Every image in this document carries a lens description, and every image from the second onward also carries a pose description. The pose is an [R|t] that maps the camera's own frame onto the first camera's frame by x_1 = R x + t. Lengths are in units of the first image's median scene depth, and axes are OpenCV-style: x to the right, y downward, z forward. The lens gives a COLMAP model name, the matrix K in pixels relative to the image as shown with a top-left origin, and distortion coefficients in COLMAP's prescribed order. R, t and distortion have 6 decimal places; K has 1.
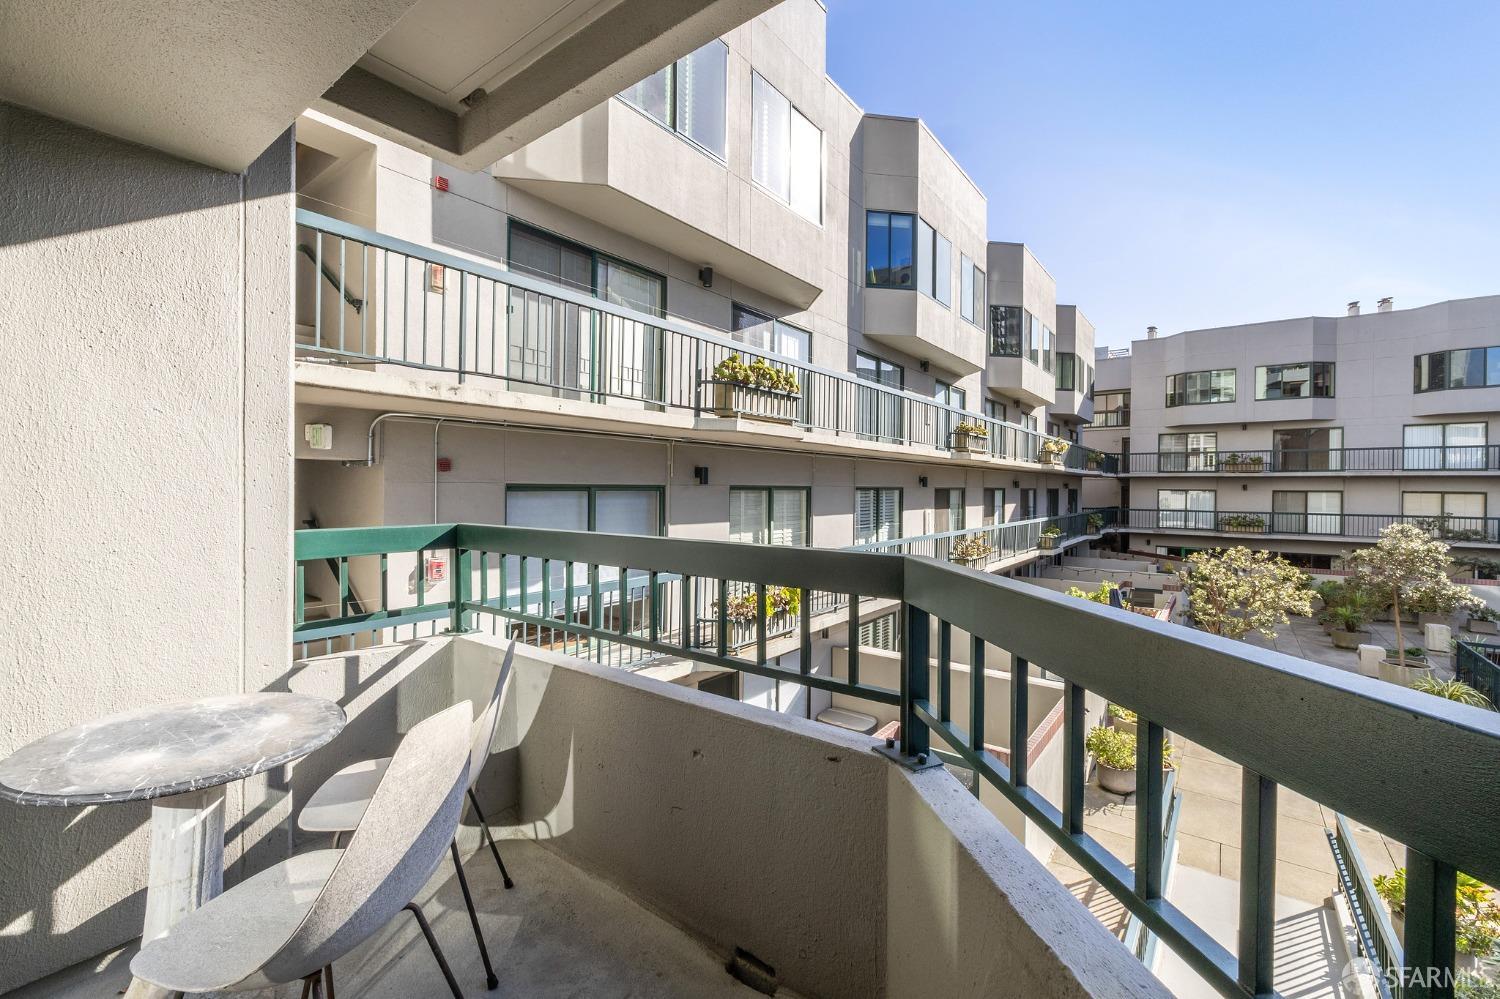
lens RADIAL K [[634.1, 0, 747.4], [0, 634.1, 488.7], [0, 0, 1]] dist [0.010092, -0.000588]
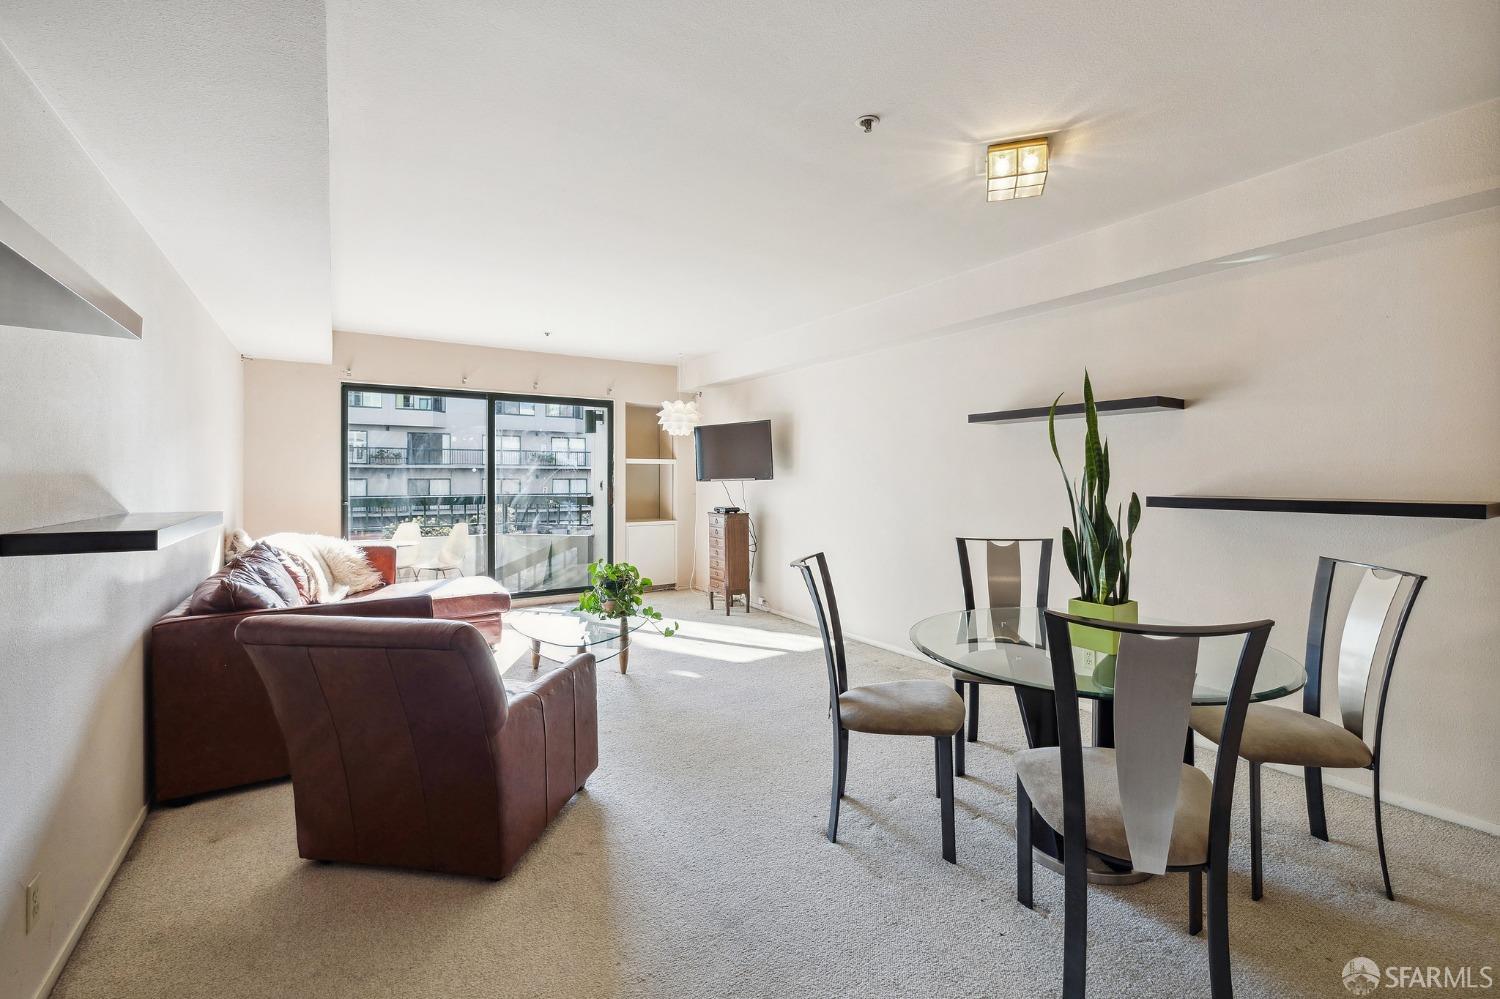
lens RADIAL K [[634.1, 0, 750.8], [0, 634.1, 475.5], [0, 0, 1]] dist [0.010092, -0.000588]
pose [[0.347886, -0.002688, 0.937533, -0.168794], [0.005084, 0.999987, 0.000981, -0.002134], [-0.937523, 0.004425, 0.347895, -0.117111]]
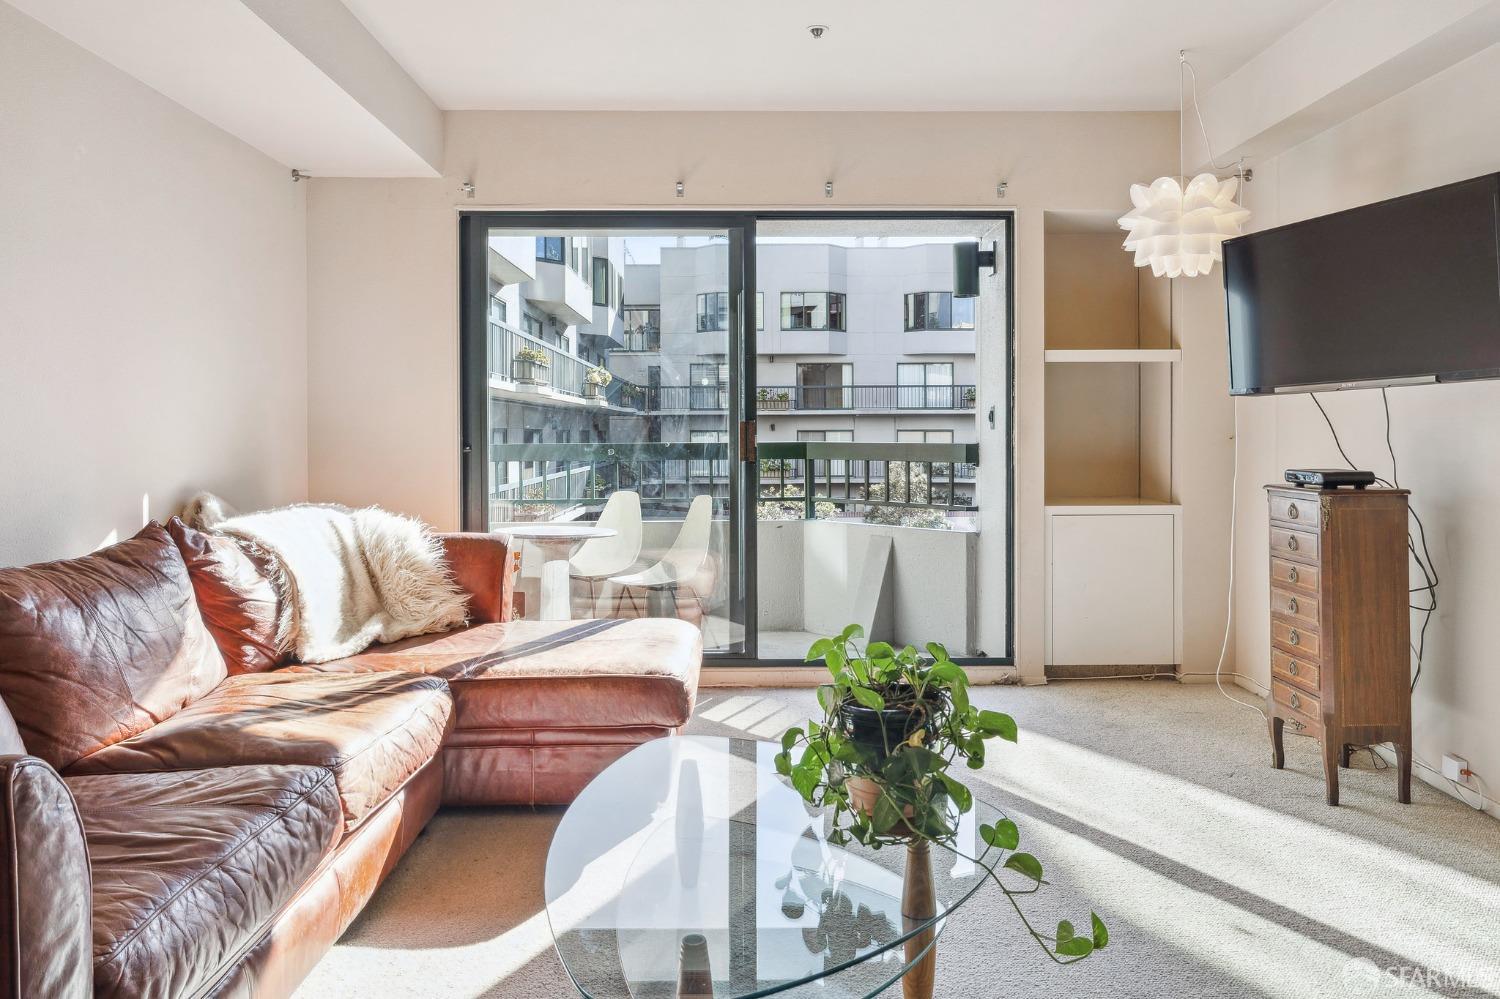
lens RADIAL K [[998.8, 0, 747.1], [0, 998.8, 440.1], [0, 0, 1]] dist [-0.008883, 0.004455]
pose [[0.794919, -0.015428, 0.606520, -0.102598], [0.012380, 0.999881, 0.009209, 0.002638], [-0.606589, 0.000189, 0.795015, -0.089306]]
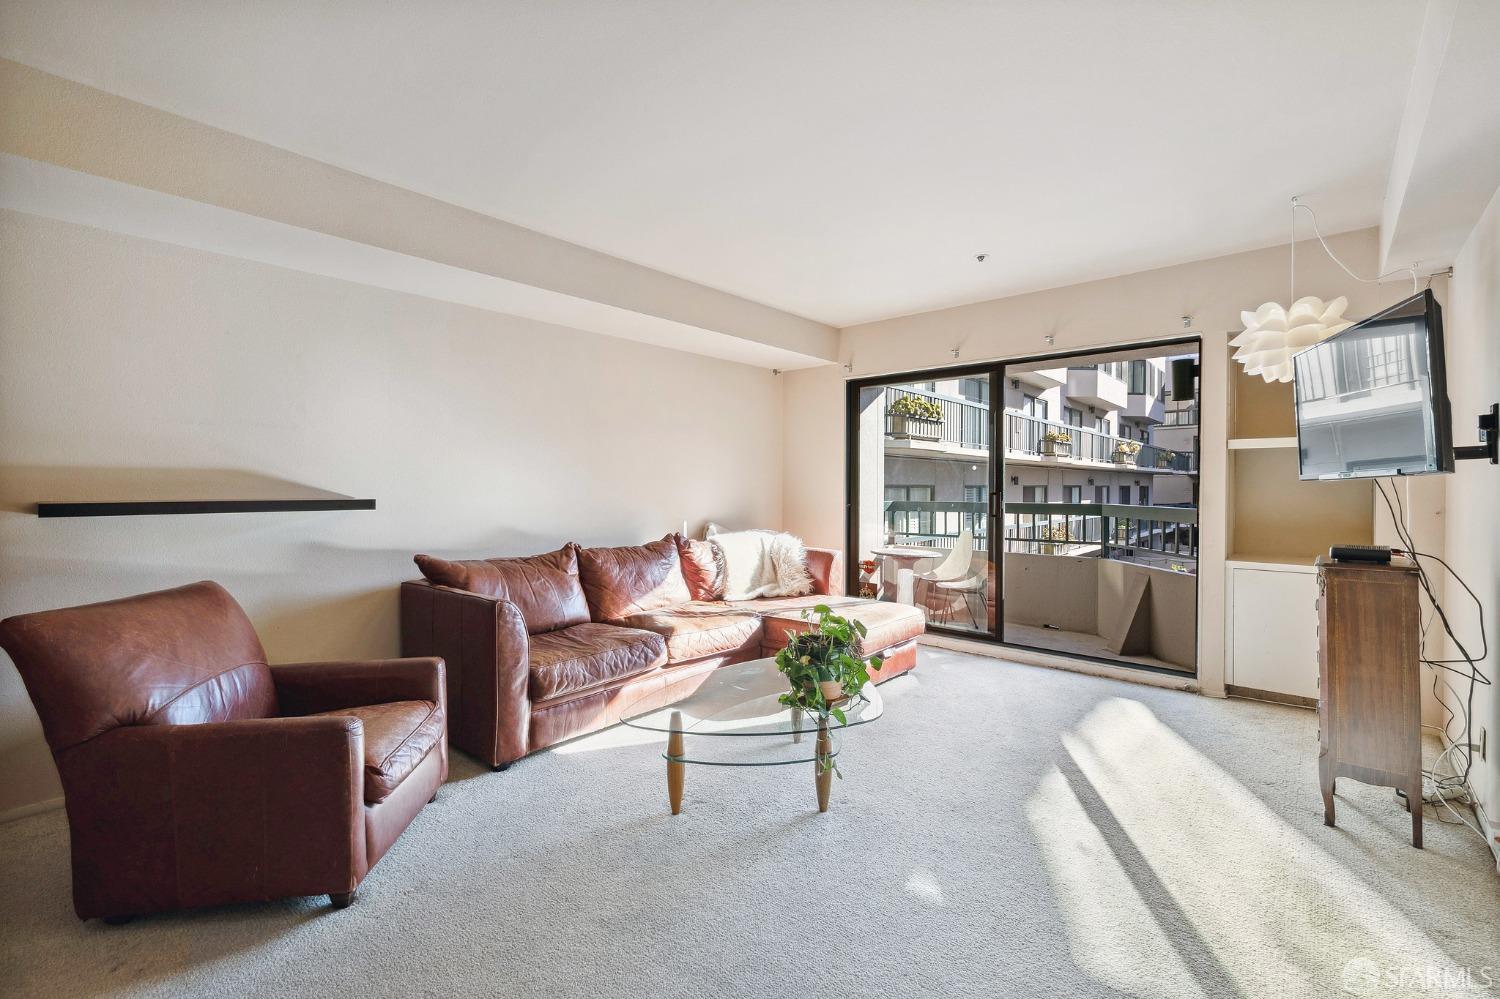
lens RADIAL K [[634.1, 0, 756.8], [0, 634.1, 492.0], [0, 0, 1]] dist [0.010092, -0.000588]
pose [[0.997359, -0.005413, -0.072428, -0.064166], [0.005845, 0.999966, 0.005757, 0.000273], [0.072395, -0.006165, 0.997357, -0.122171]]
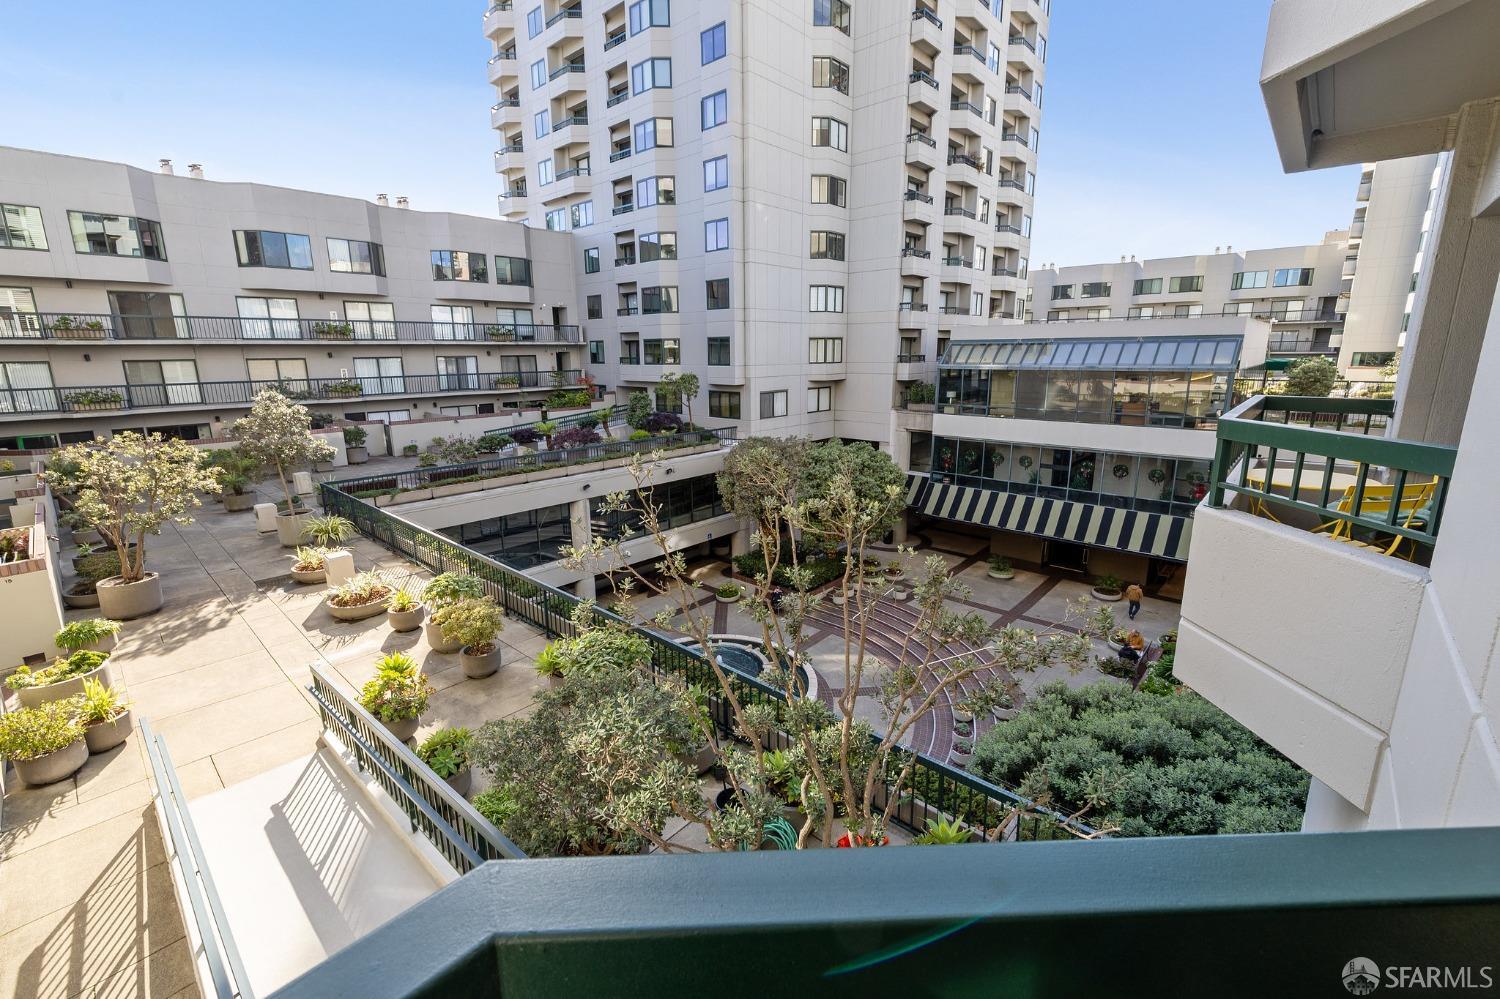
lens RADIAL K [[634.1, 0, 741.8], [0, 634.1, 486.3], [0, 0, 1]] dist [0.010092, -0.000588]
pose [[0.108626, -0.217705, 0.969951, 0.000075], [0.017944, 0.975995, 0.217052, -0.005364], [-0.993921, -0.006172, 0.109925, 0.032309]]
